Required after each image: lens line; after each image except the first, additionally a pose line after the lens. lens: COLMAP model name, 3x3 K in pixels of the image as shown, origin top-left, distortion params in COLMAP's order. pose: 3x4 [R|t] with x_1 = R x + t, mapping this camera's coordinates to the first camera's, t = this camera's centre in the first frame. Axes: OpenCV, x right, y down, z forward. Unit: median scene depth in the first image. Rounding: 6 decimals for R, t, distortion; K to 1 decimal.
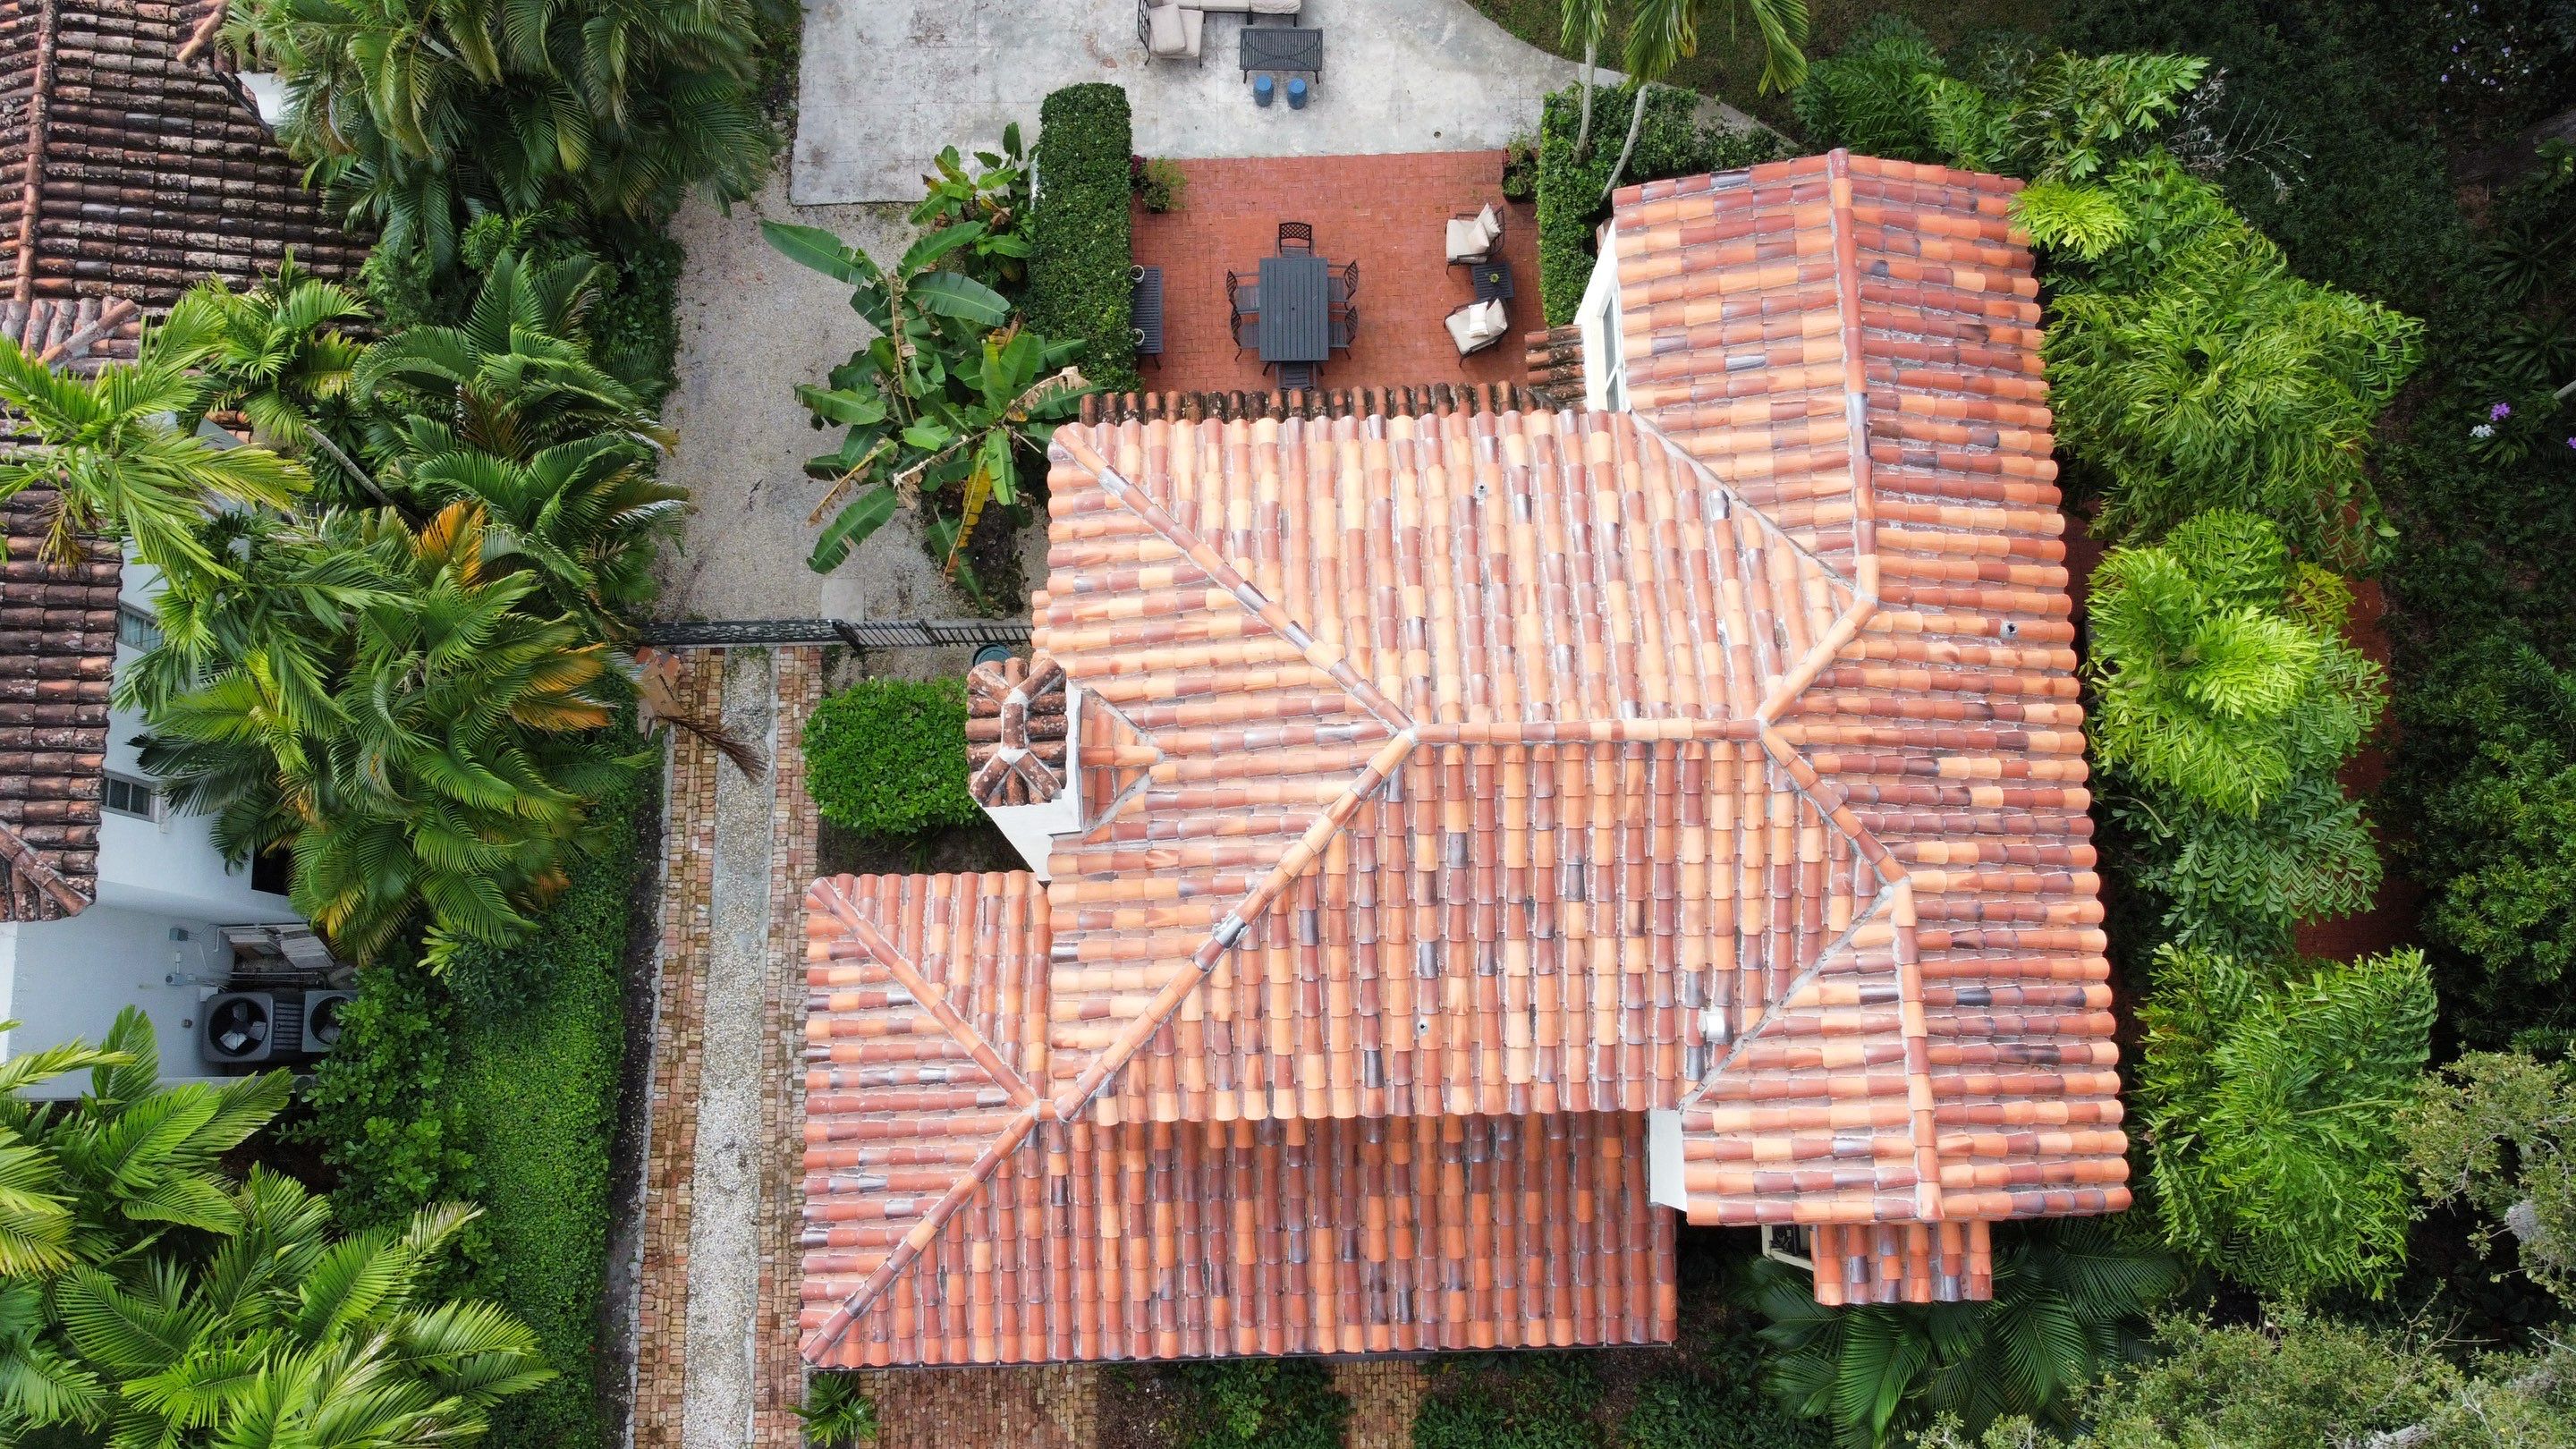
lens RADIAL K [[1935.5, 0, 1288.0], [0, 1935.5, 724.5], [0, 0, 1]] dist [-0.000806, -0.003530]
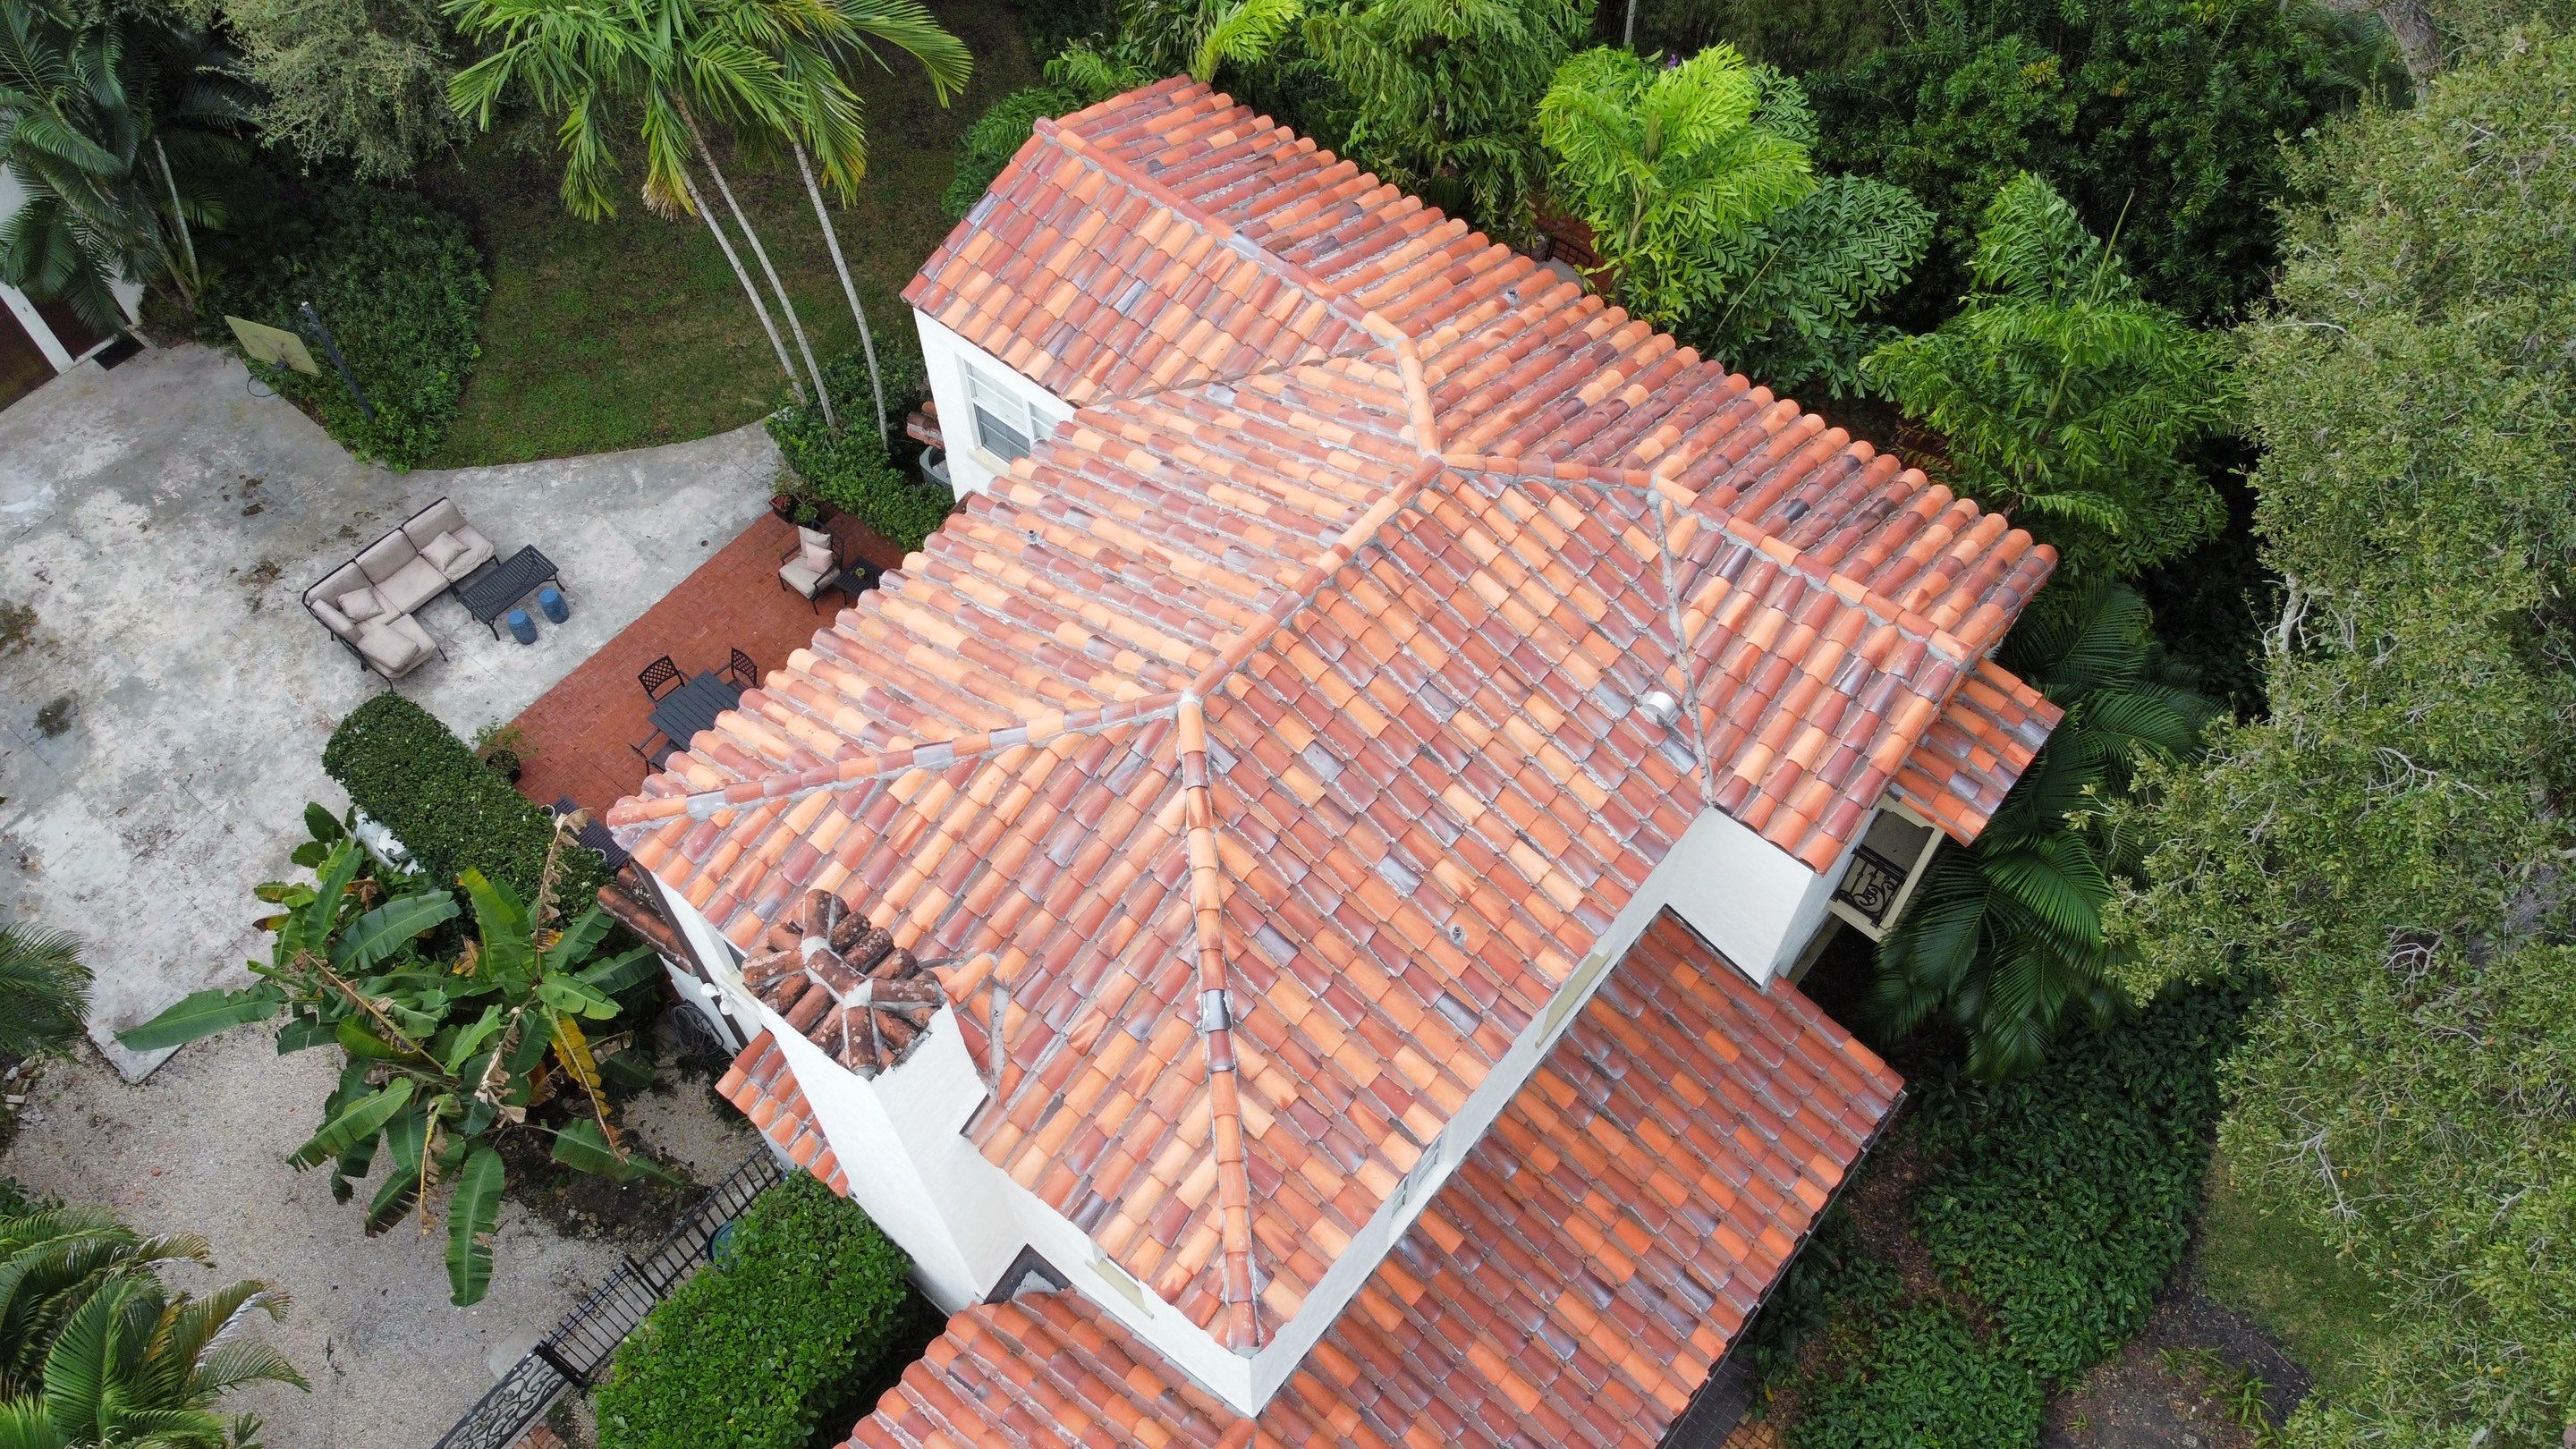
lens RADIAL K [[1935.5, 0, 1288.0], [0, 1935.5, 724.5], [0, 0, 1]] dist [-0.000806, -0.003530]
pose [[0.651504, -0.637855, 0.410710, -0.258929], [0.745826, 0.637618, -0.192839, 0.204370], [-0.138873, 0.431953, 0.891140, 0.238284]]
